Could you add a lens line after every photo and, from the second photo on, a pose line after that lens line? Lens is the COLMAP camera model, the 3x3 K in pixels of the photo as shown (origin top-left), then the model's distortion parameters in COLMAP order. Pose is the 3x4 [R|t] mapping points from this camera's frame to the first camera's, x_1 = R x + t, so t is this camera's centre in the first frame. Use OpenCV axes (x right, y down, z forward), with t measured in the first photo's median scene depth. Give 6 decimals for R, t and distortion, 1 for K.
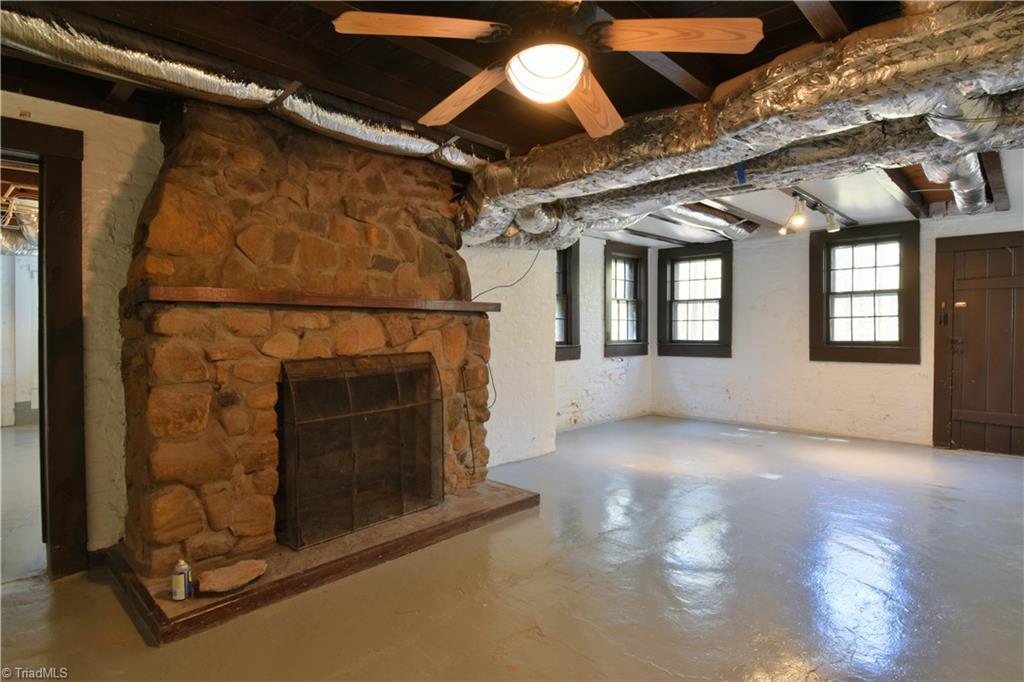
lens RADIAL K [[554.0, 0, 525.7], [0, 554.0, 336.7], [0, 0, 1]] dist [0.046111, -0.049717]
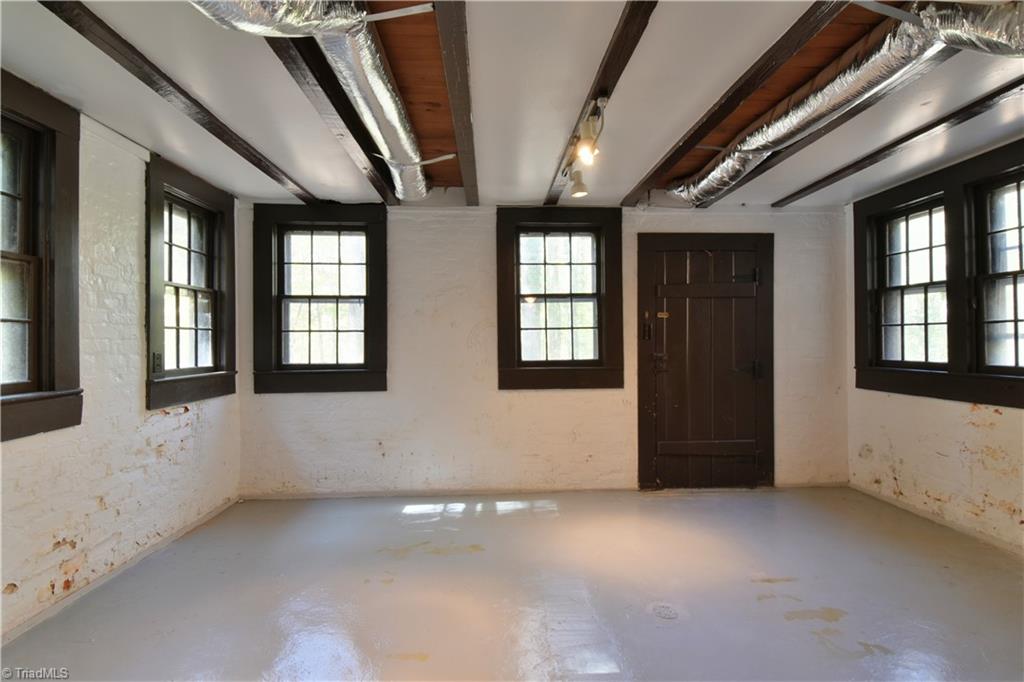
lens RADIAL K [[554.0, 0, 525.7], [0, 554.0, 336.7], [0, 0, 1]] dist [0.046111, -0.049717]
pose [[0.705496, 0.005035, 0.708696, 0.036364], [0.013508, 0.999698, -0.020549, -0.008332], [-0.708585, 0.024070, 0.705214, 0.456257]]
